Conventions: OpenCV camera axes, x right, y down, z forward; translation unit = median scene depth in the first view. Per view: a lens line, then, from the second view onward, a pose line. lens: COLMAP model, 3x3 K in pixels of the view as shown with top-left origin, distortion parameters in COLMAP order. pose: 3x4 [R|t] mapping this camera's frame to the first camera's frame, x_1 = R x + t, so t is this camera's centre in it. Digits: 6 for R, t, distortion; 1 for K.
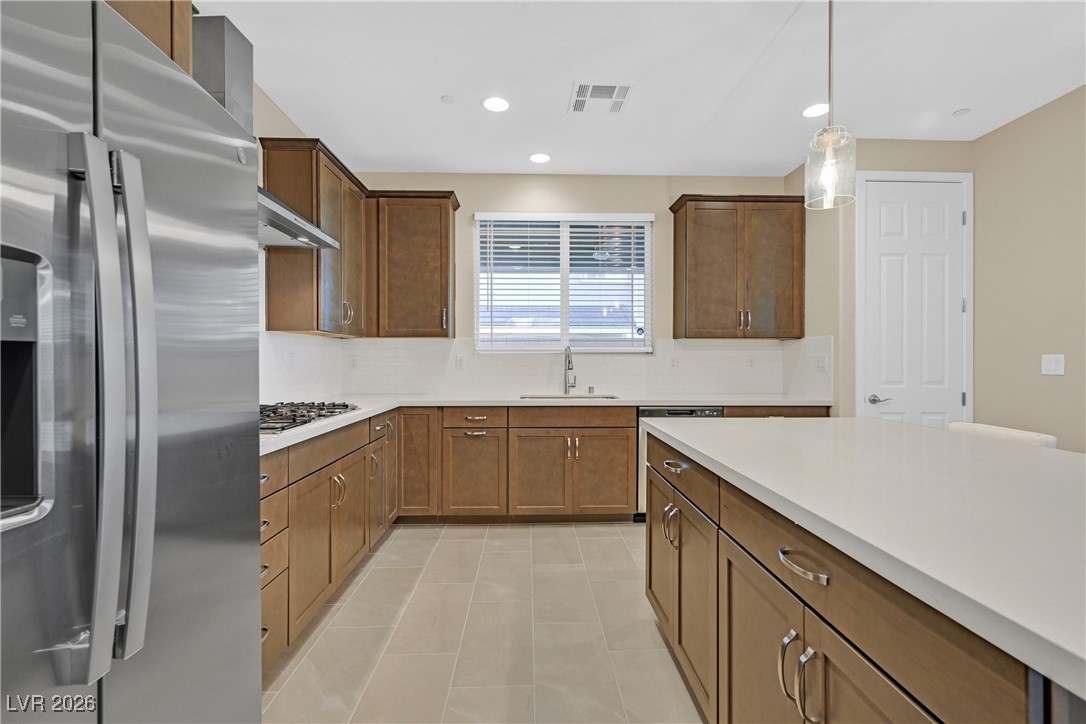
lens RADIAL K [[479.9, 0, 543.0], [0, 479.9, 362.0], [0, 0, 1]] dist [0.002860, 0.000124]
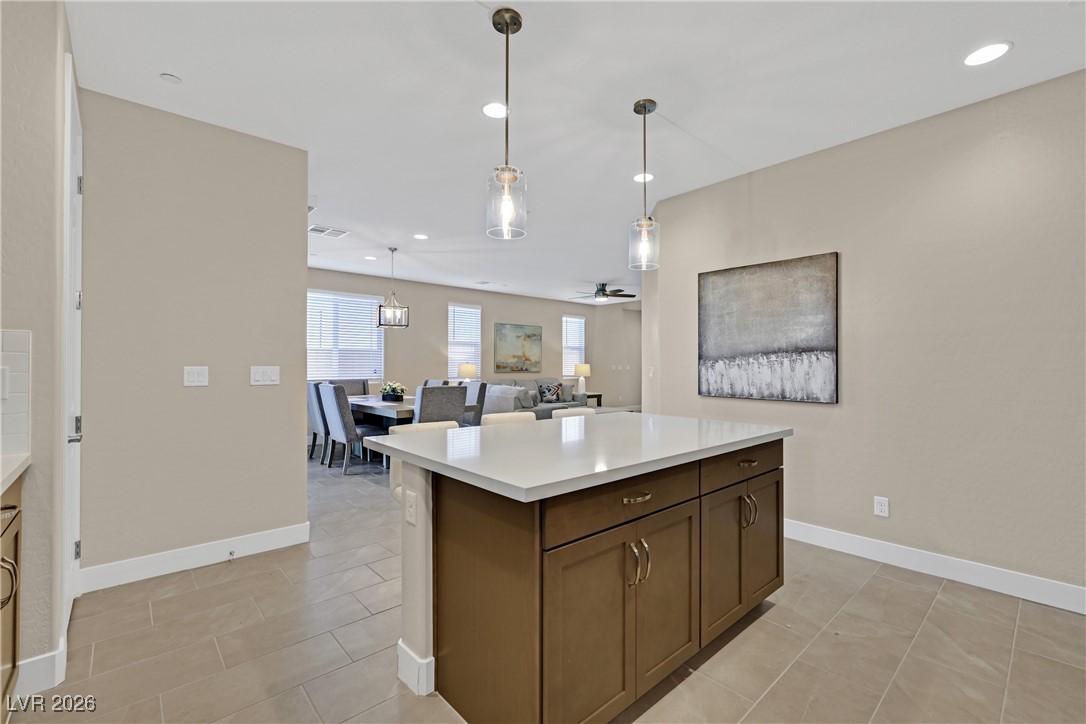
lens RADIAL K [[462.1, 0, 543.0], [0, 462.1, 362.0], [0, 0, 1]] dist [0.007867, 0.000015]
pose [[-0.646071, 0.002771, 0.763273, -0.141982], [0.000810, 0.999995, -0.002945, -0.018587], [-0.763277, -0.001284, -0.646070, 0.900138]]
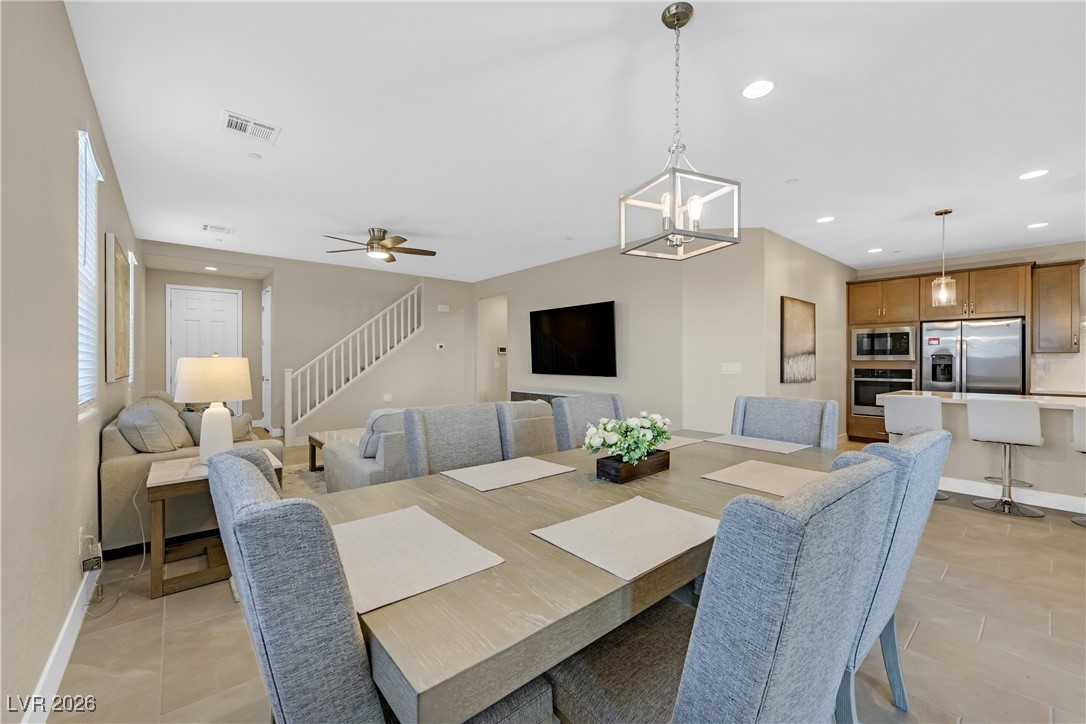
lens RADIAL K [[432.6, 0, 543.0], [0, 432.6, 362.0], [0, 0, 1]] dist [-0.000678, -0.000131]
pose [[-0.781677, -0.001006, -0.623683, 2.037087], [-0.005452, 0.999972, 0.005221, -0.015687], [0.623660, 0.007481, -0.781660, 0.526444]]
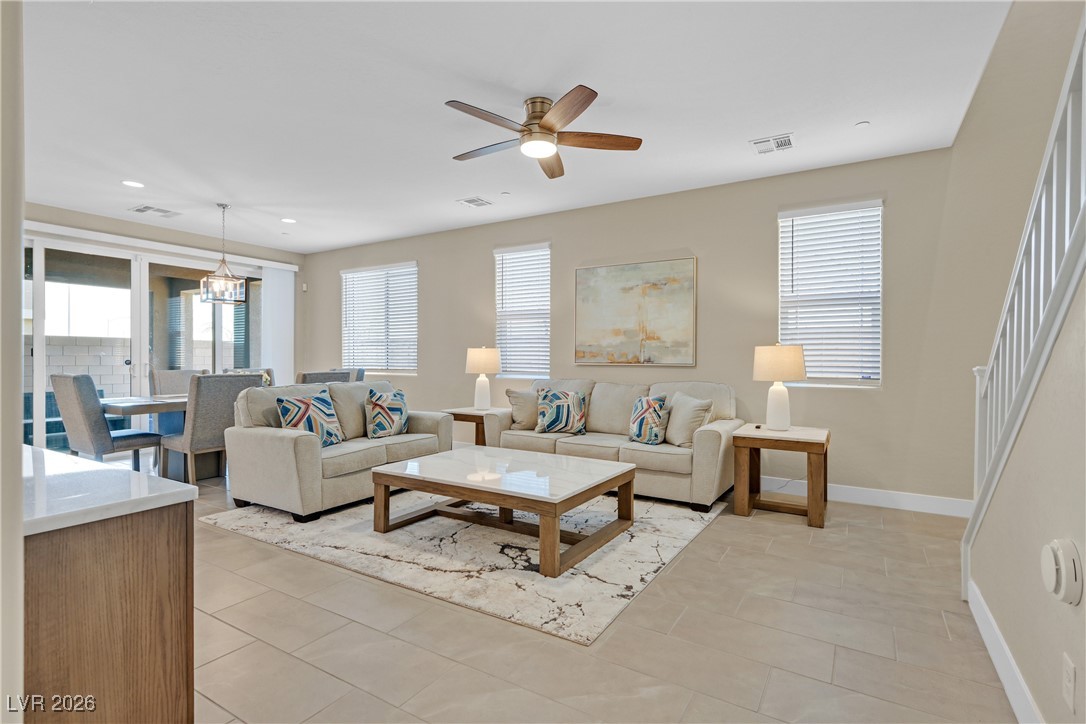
lens RADIAL K [[522.7, 0, 543.0], [0, 522.7, 362.0], [0, 0, 1]] dist [0.000065, -0.000137]
pose [[0.553102, -0.005502, 0.833095, 0.771861], [0.001319, 0.999983, 0.005729, 0.017003], [-0.833112, -0.002070, 0.553100, -1.496229]]
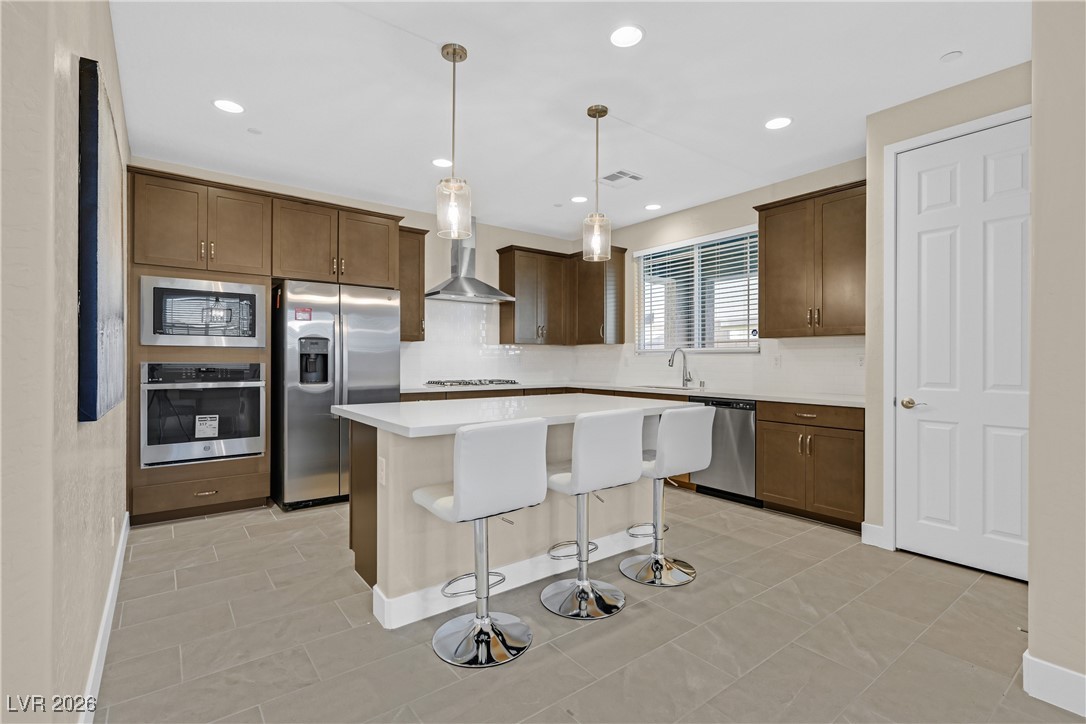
lens RADIAL K [[500.4, 0, 543.0], [0, 500.4, 362.0], [0, 0, 1]] dist [0.001590, 0.000125]
pose [[0.580669, 0.003303, -0.814133, 1.023341], [-0.007221, 0.999973, -0.001094, 0.008952], [0.814108, 0.006514, 0.580677, -0.053157]]
